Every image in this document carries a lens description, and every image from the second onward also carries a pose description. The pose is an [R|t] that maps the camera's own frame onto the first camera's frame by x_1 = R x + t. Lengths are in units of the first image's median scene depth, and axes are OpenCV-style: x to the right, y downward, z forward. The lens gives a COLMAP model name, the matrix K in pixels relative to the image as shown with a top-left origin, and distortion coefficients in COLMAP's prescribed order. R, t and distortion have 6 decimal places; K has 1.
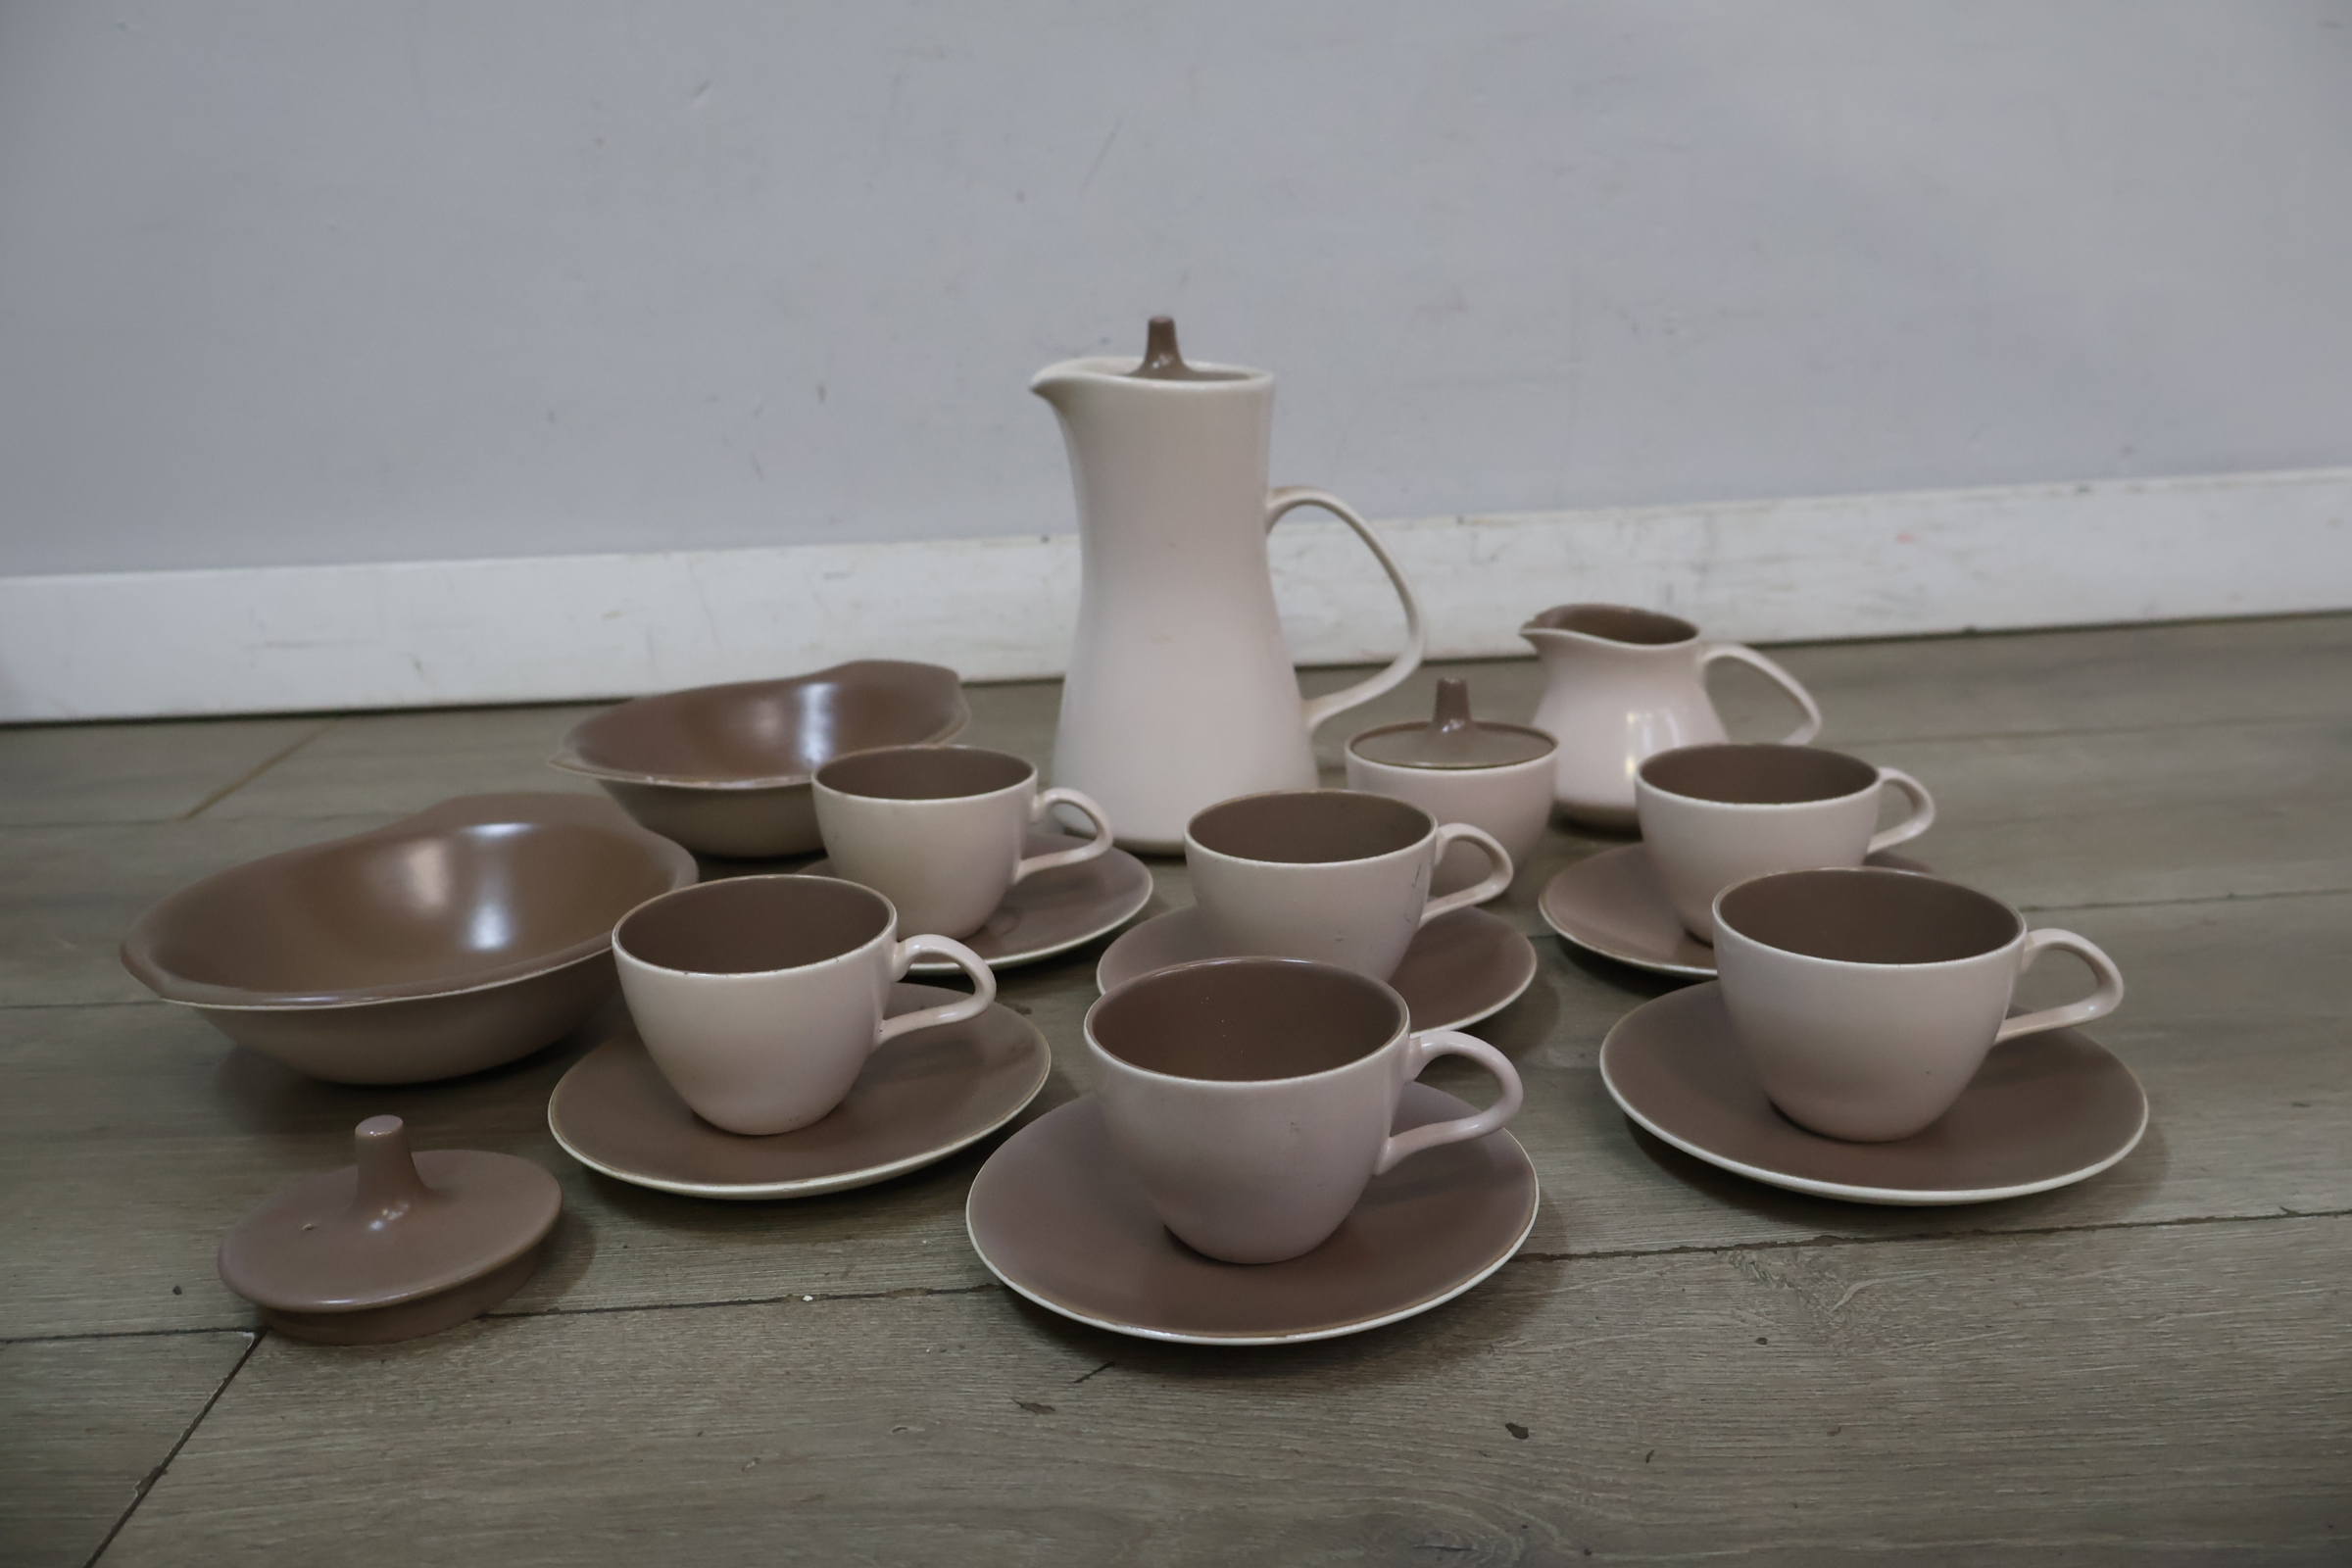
lens RADIAL K [[2023.3, 0, 1180.1], [0, 2023.3, 763.3], [0, 0, 1]] dist [0.016584, 0.001552]
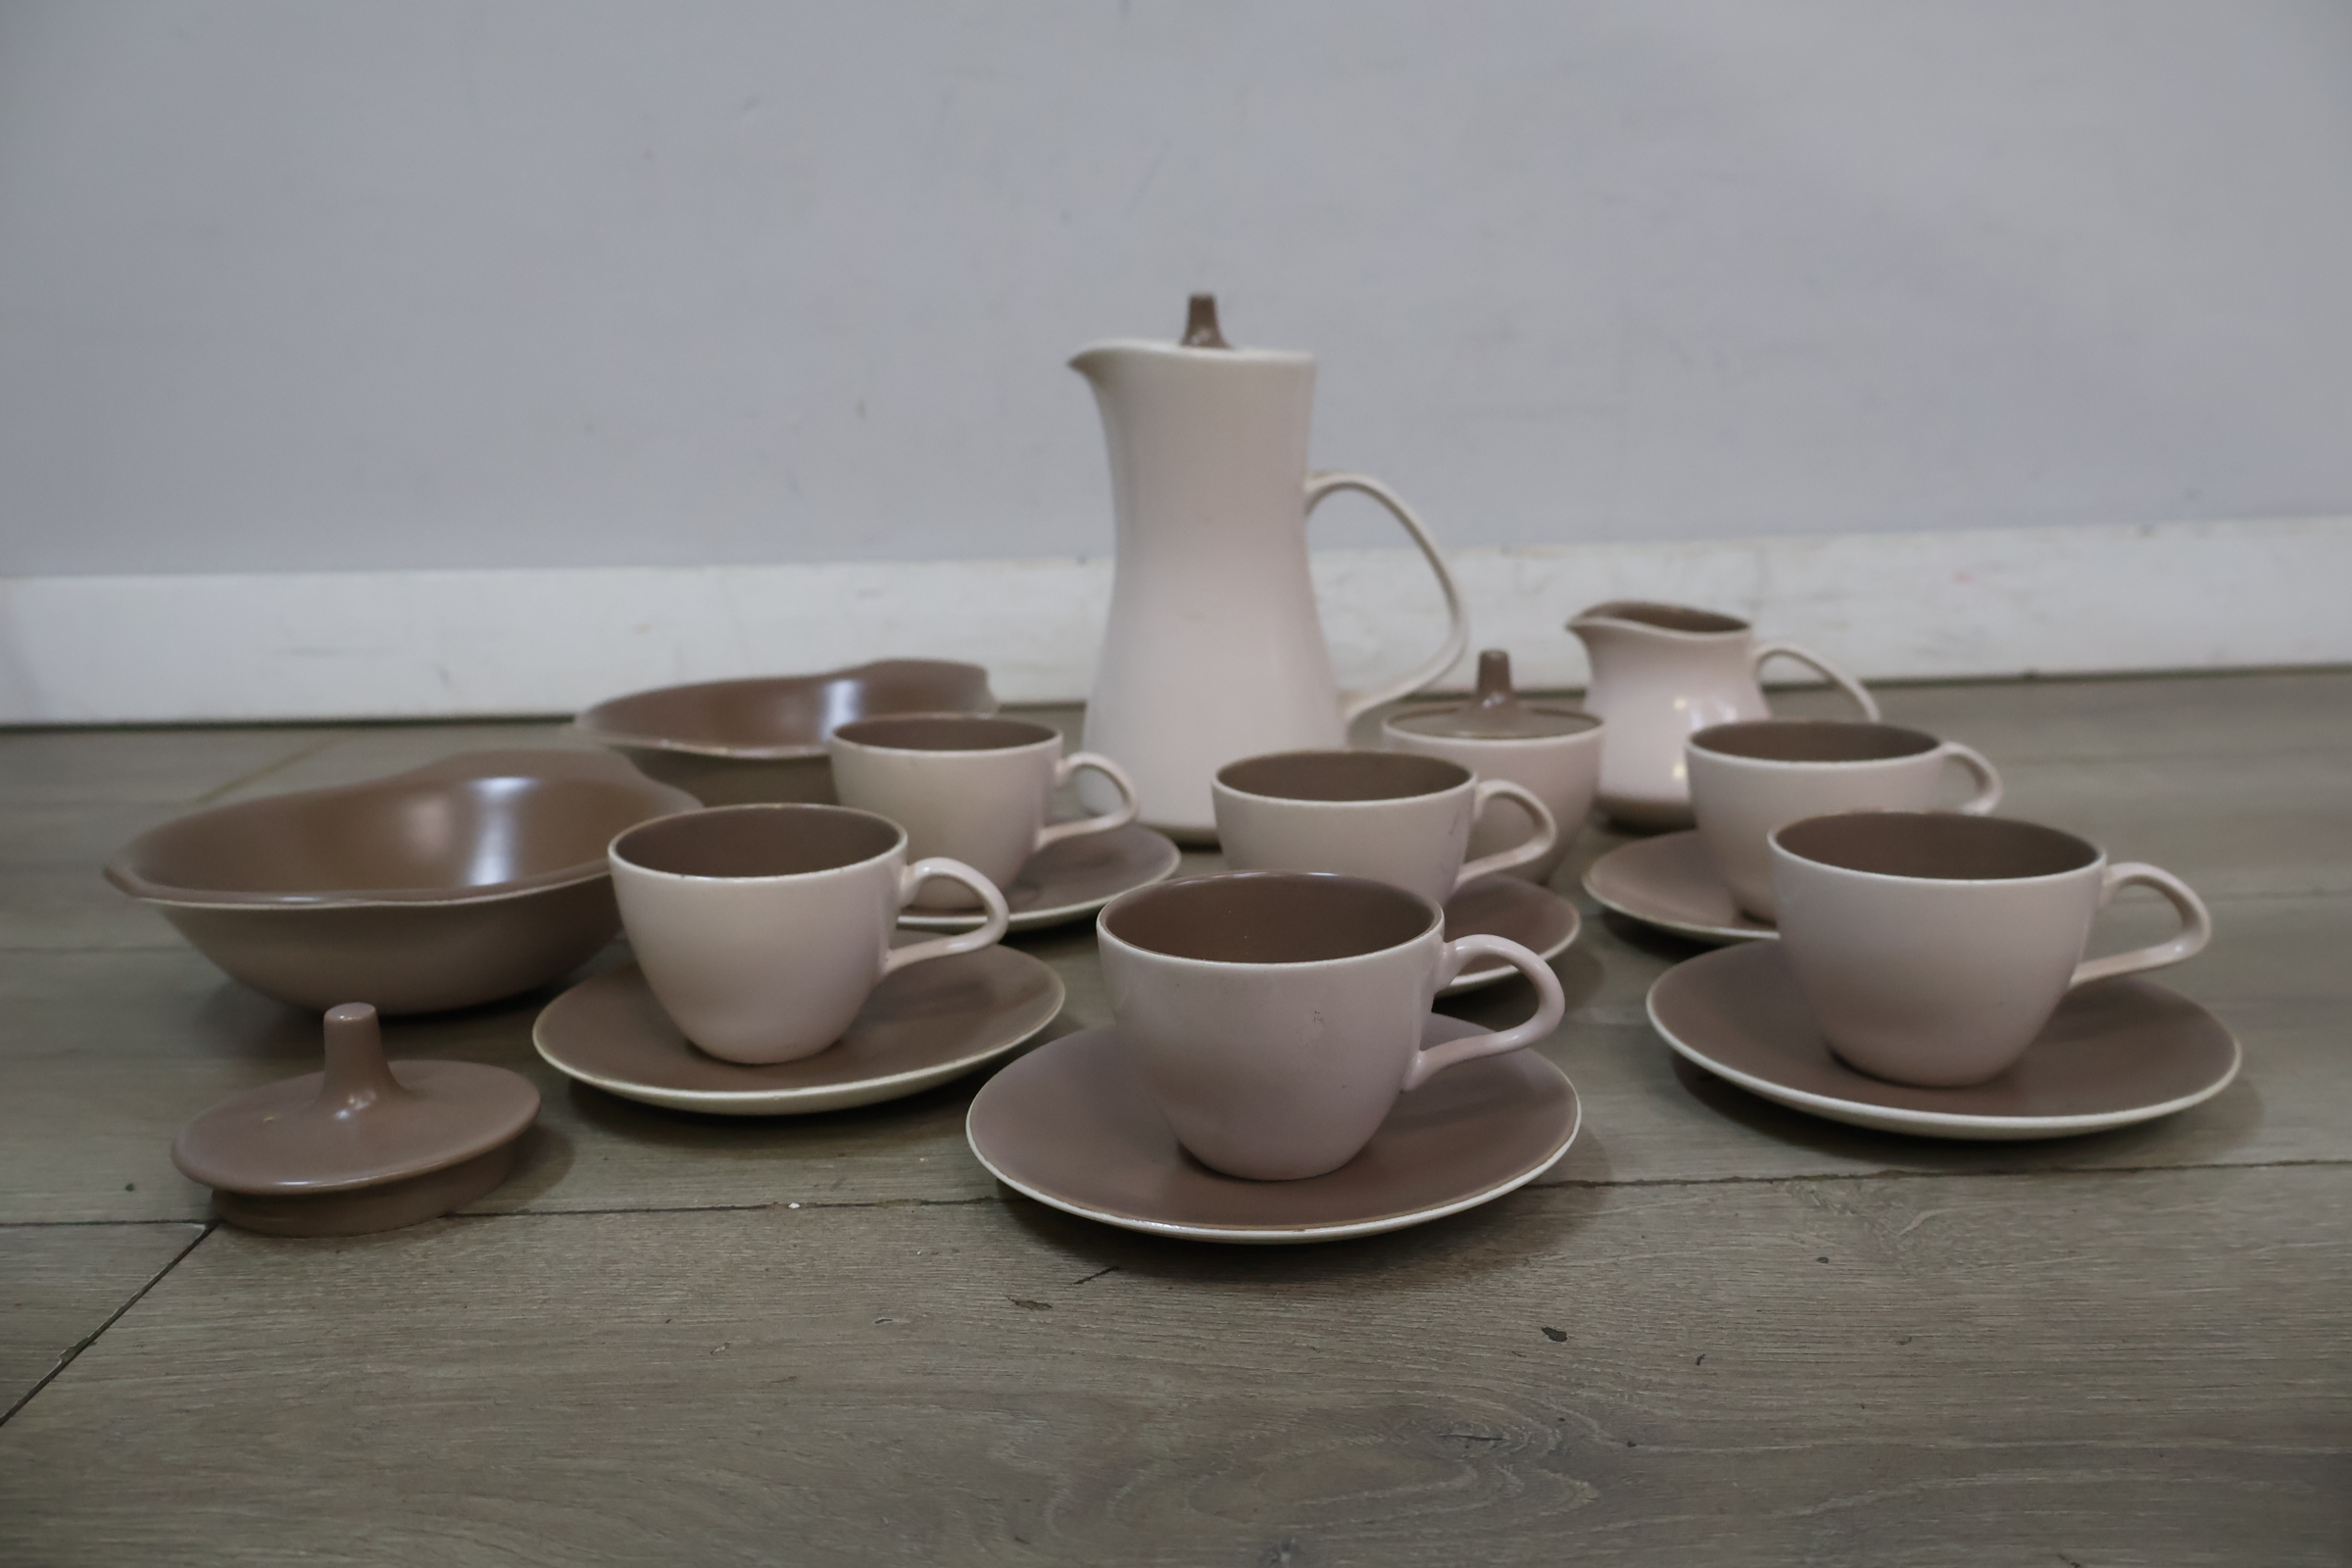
lens RADIAL K [[2023.3, 0, 1179.5], [0, 2023.3, 759.6], [0, 0, 1]] dist [0.016584, 0.001552]
pose [[0.999533, 0.021182, -0.022042, 0.009142], [-0.022596, 0.997562, -0.066024, 0.104655], [0.020590, 0.066491, 0.997575, 0.052030]]
